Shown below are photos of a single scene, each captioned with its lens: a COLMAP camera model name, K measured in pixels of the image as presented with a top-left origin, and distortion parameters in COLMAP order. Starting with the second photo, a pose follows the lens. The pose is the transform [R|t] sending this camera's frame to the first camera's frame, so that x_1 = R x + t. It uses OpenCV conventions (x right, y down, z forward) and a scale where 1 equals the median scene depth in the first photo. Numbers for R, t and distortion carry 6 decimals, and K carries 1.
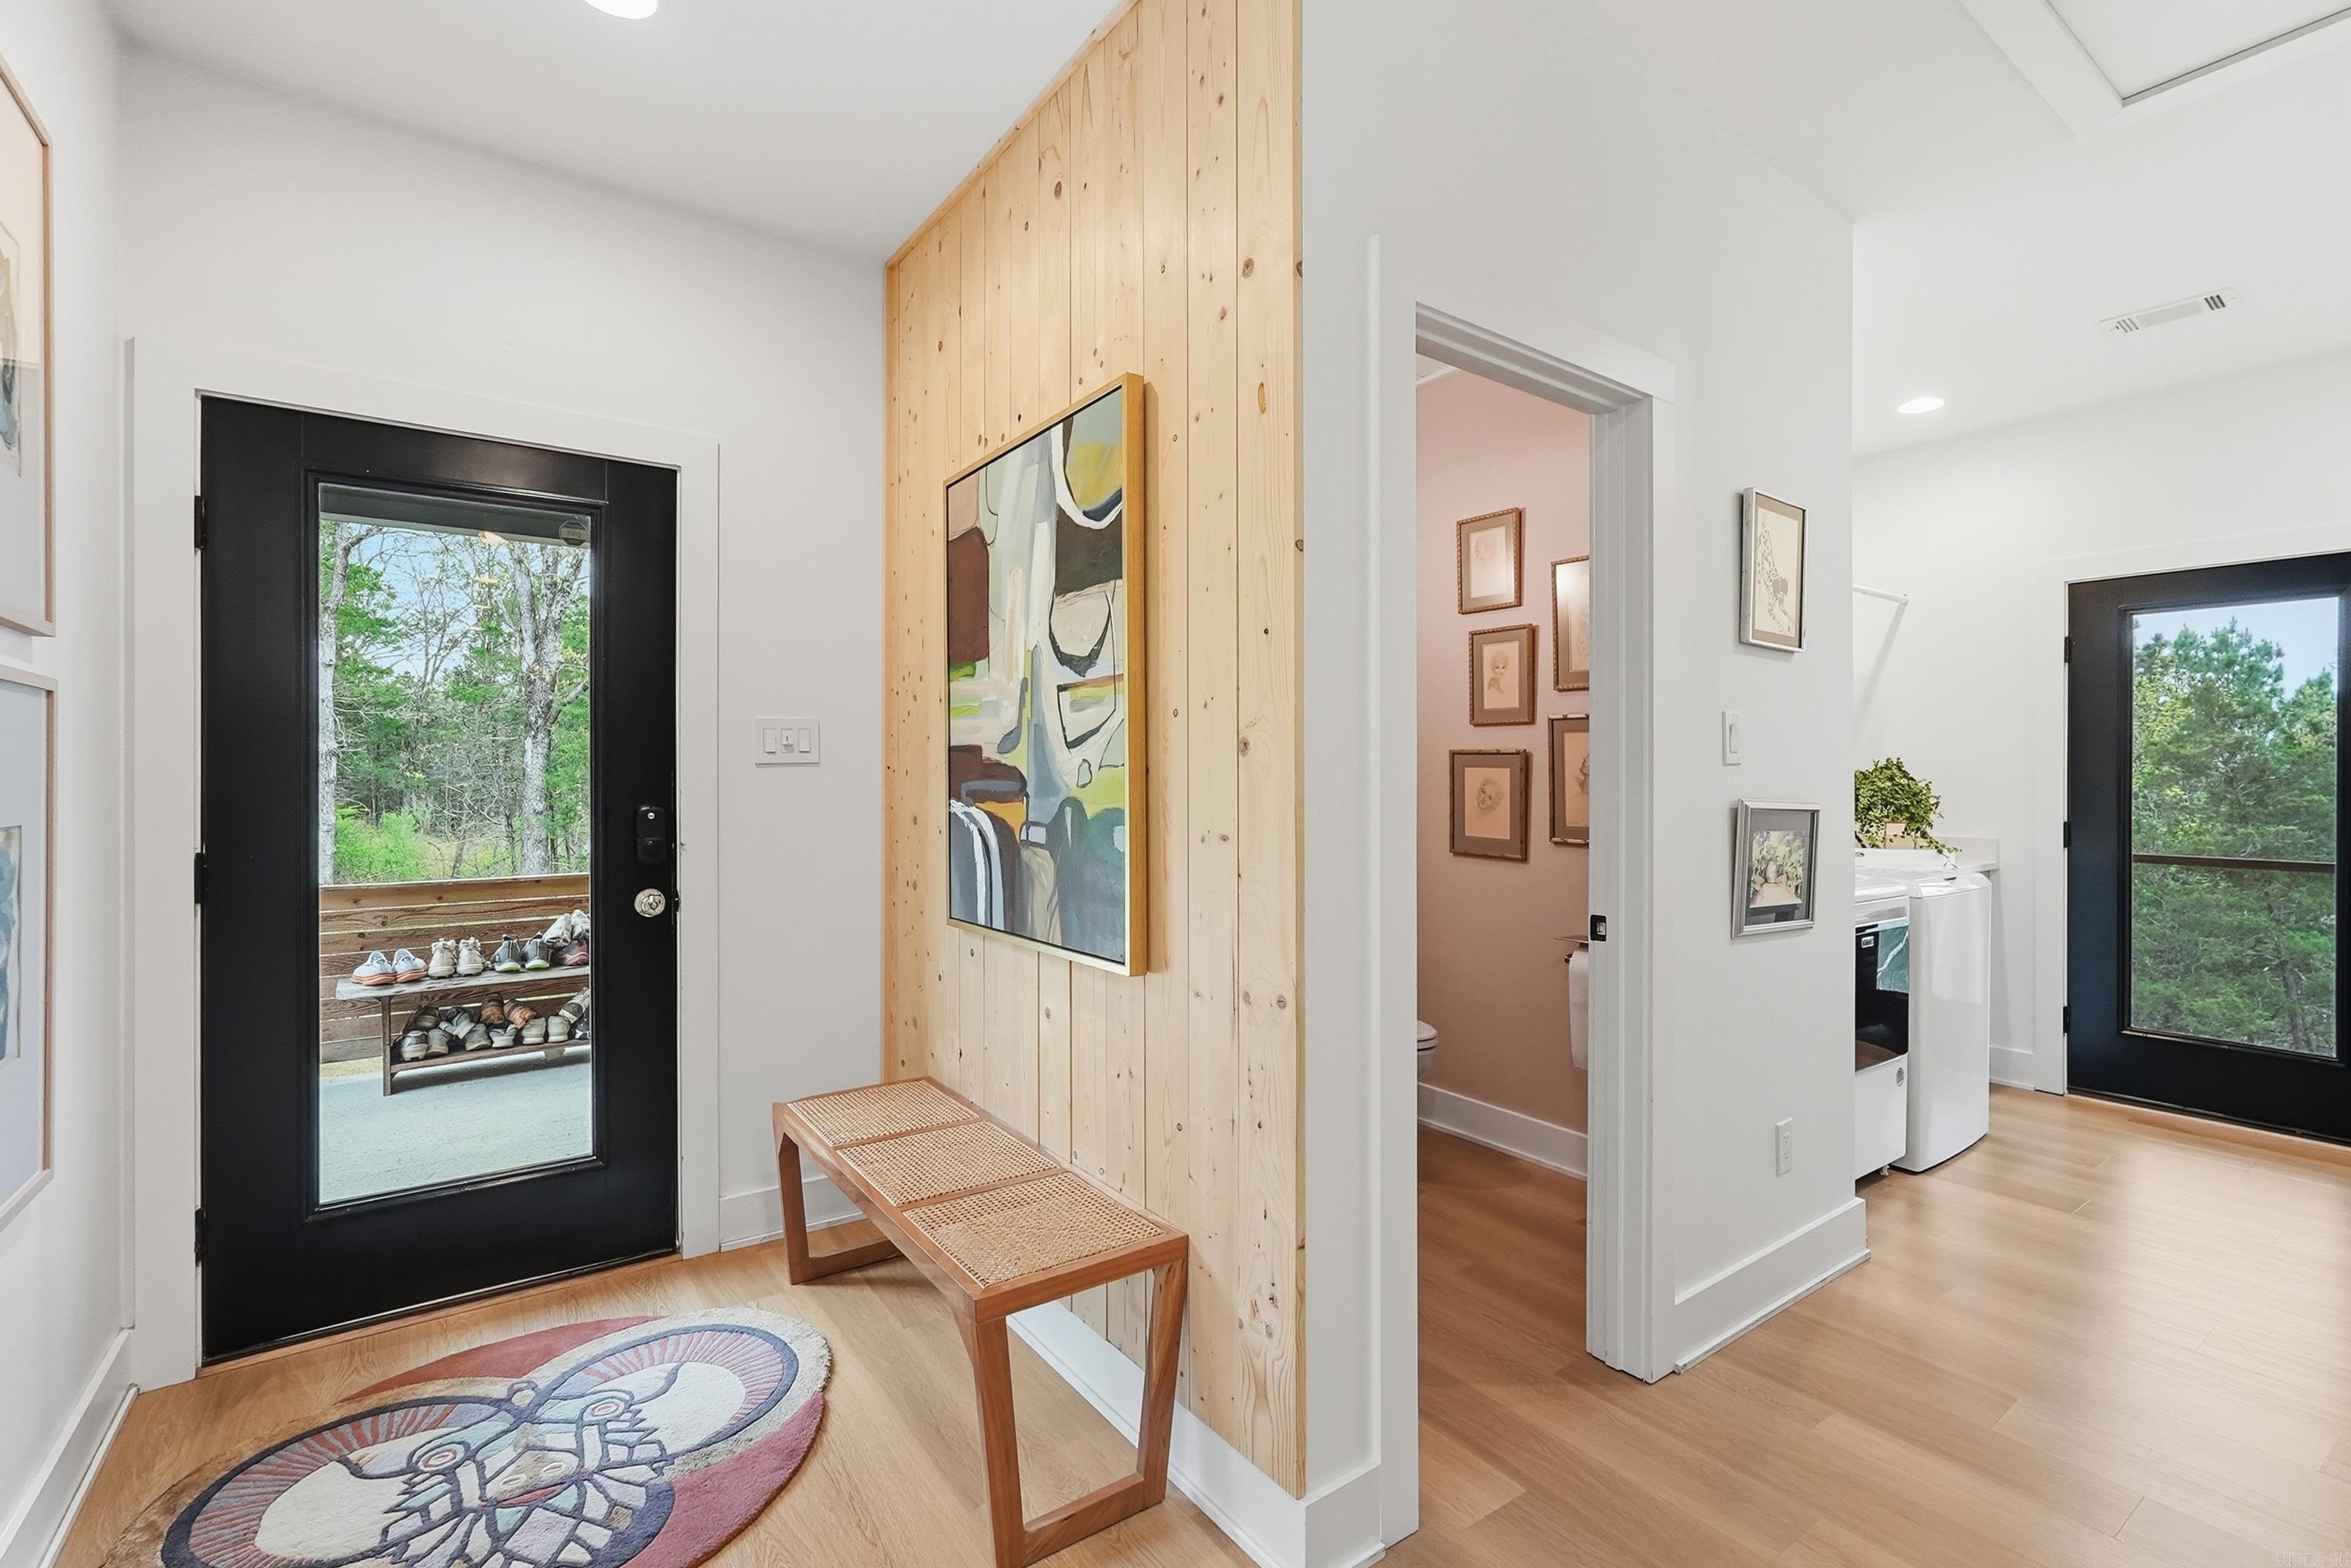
lens RADIAL K [[1052.9, 0, 1175.1], [0, 1052.9, 779.8], [0, 0, 1]] dist [-0.012369, 0.006761]
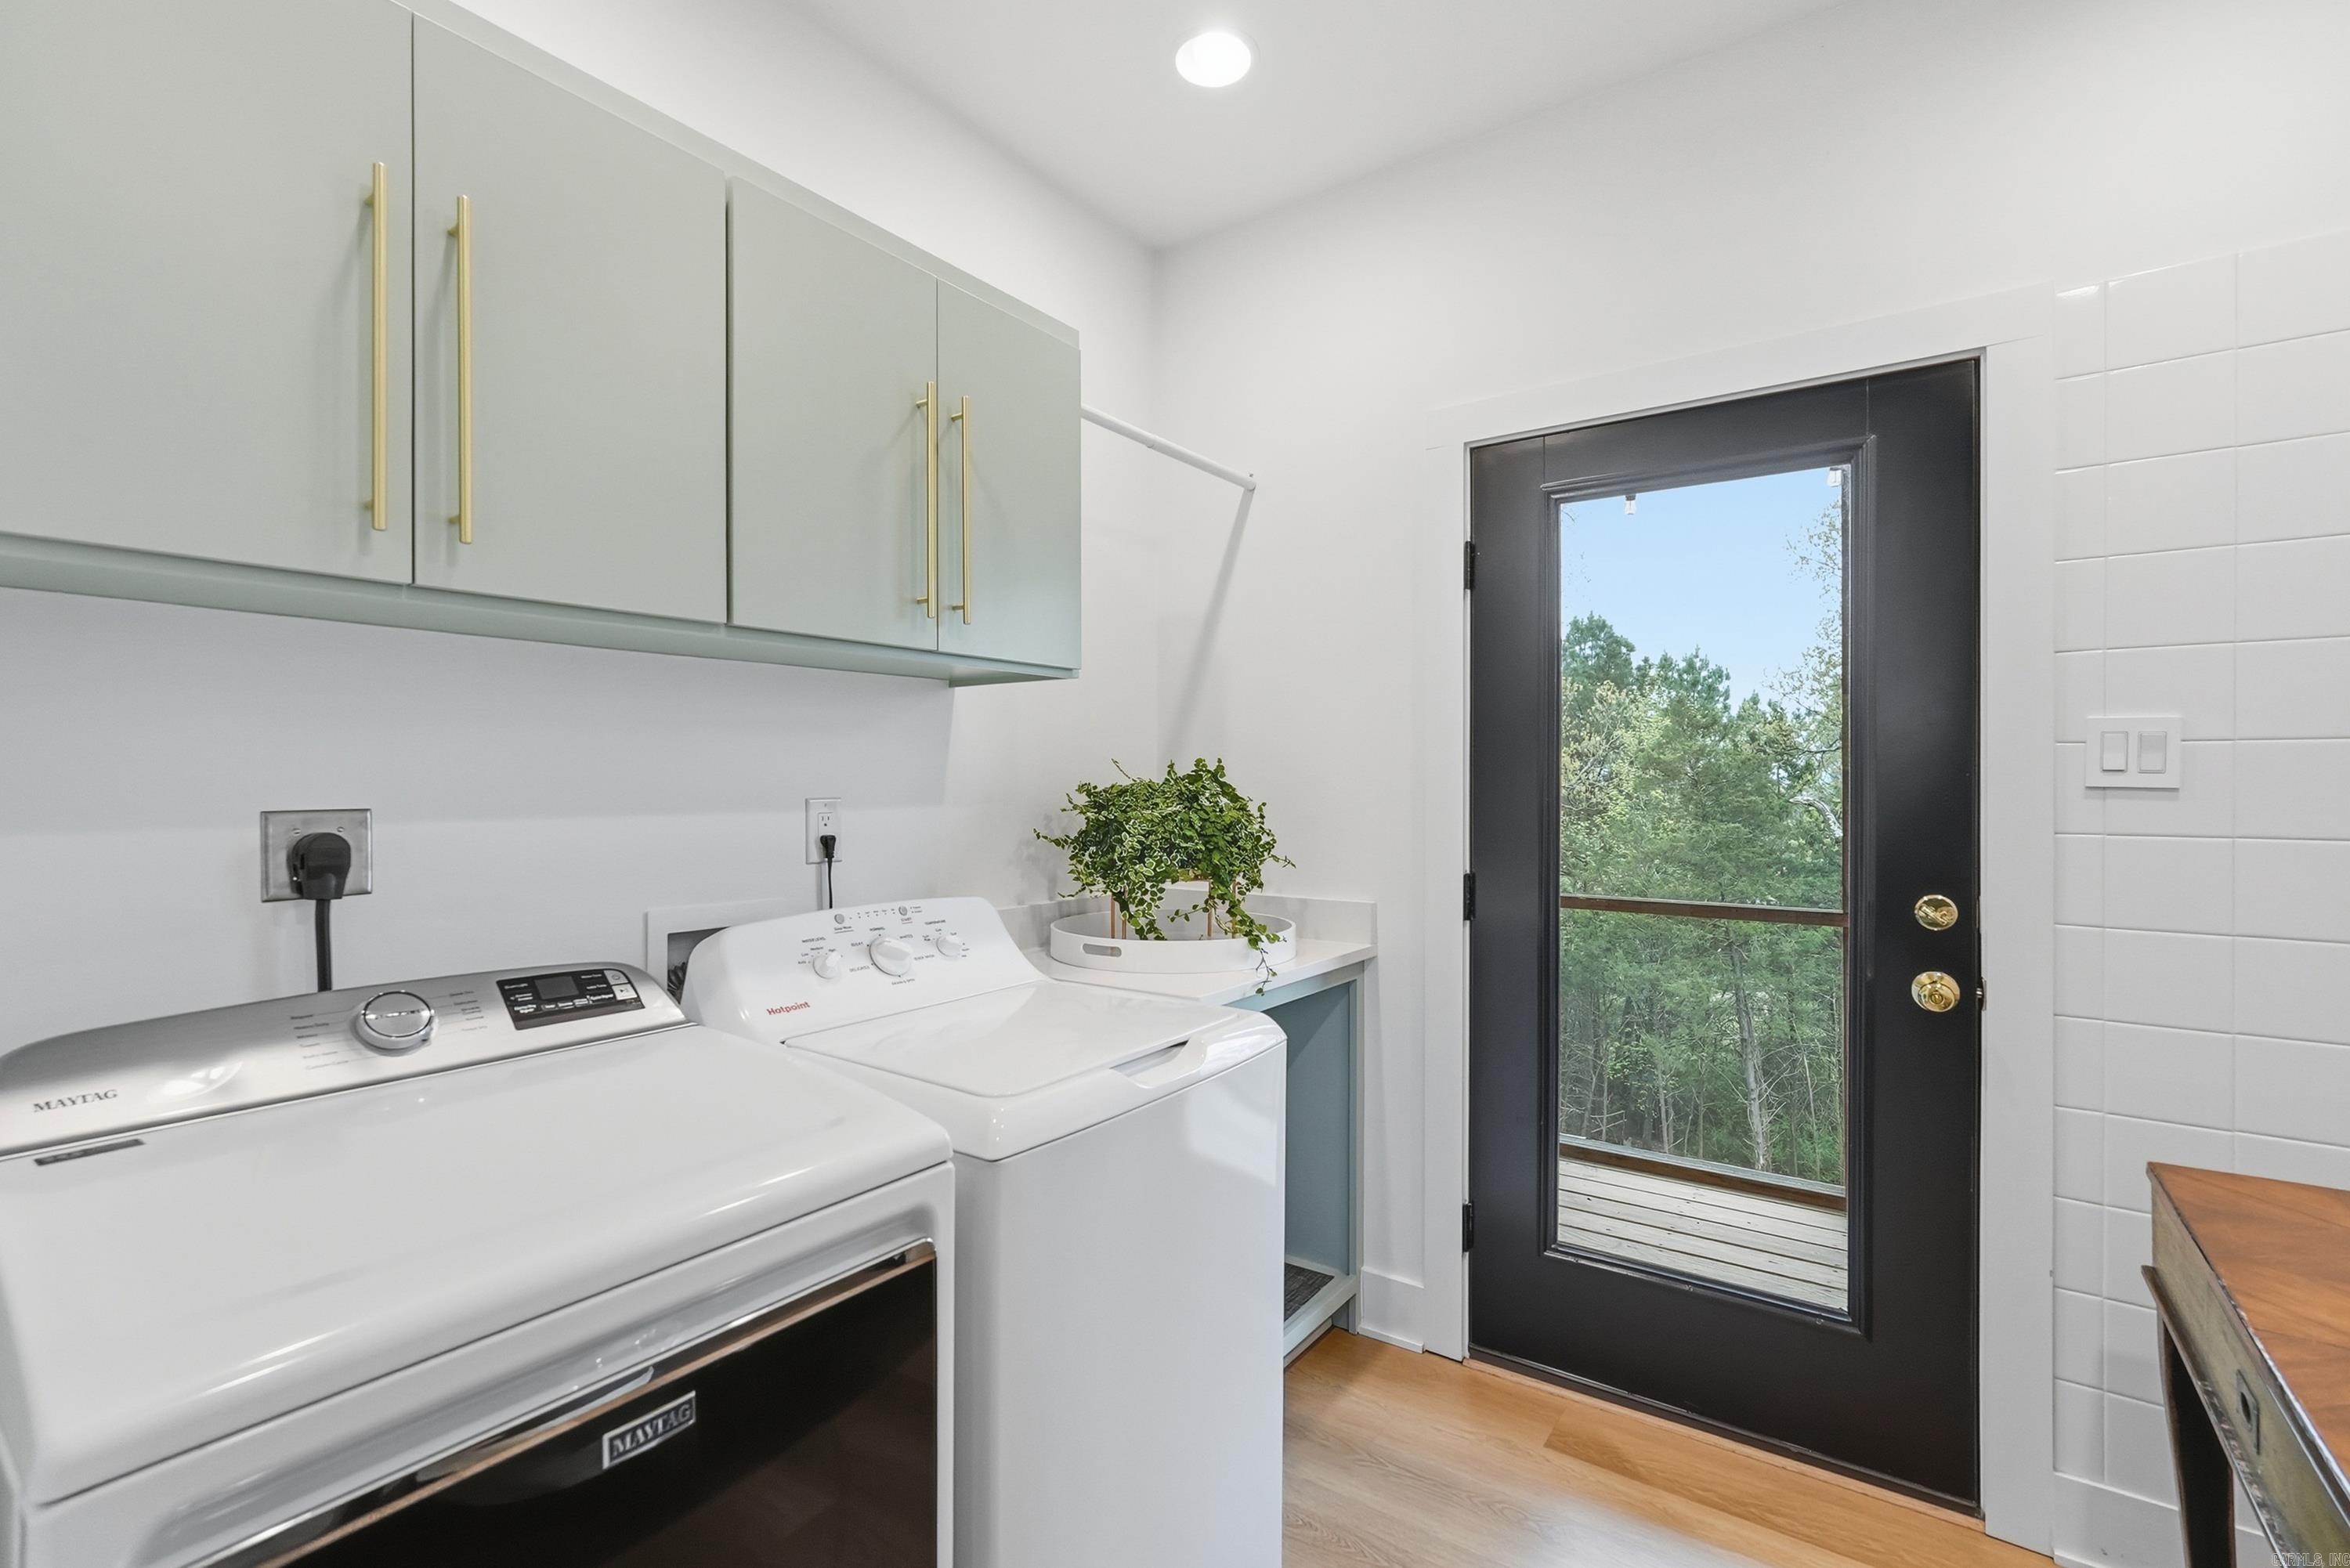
lens RADIAL K [[1052.4, 0, 1171.8], [0, 1052.4, 783.3], [0, 0, 1]] dist [-0.012369, 0.006761]
pose [[0.947110, -0.000602, 0.320907, 0.111790], [-0.000162, 0.999997, 0.002353, -0.002172], [-0.320908, -0.002281, 0.947108, 0.111341]]
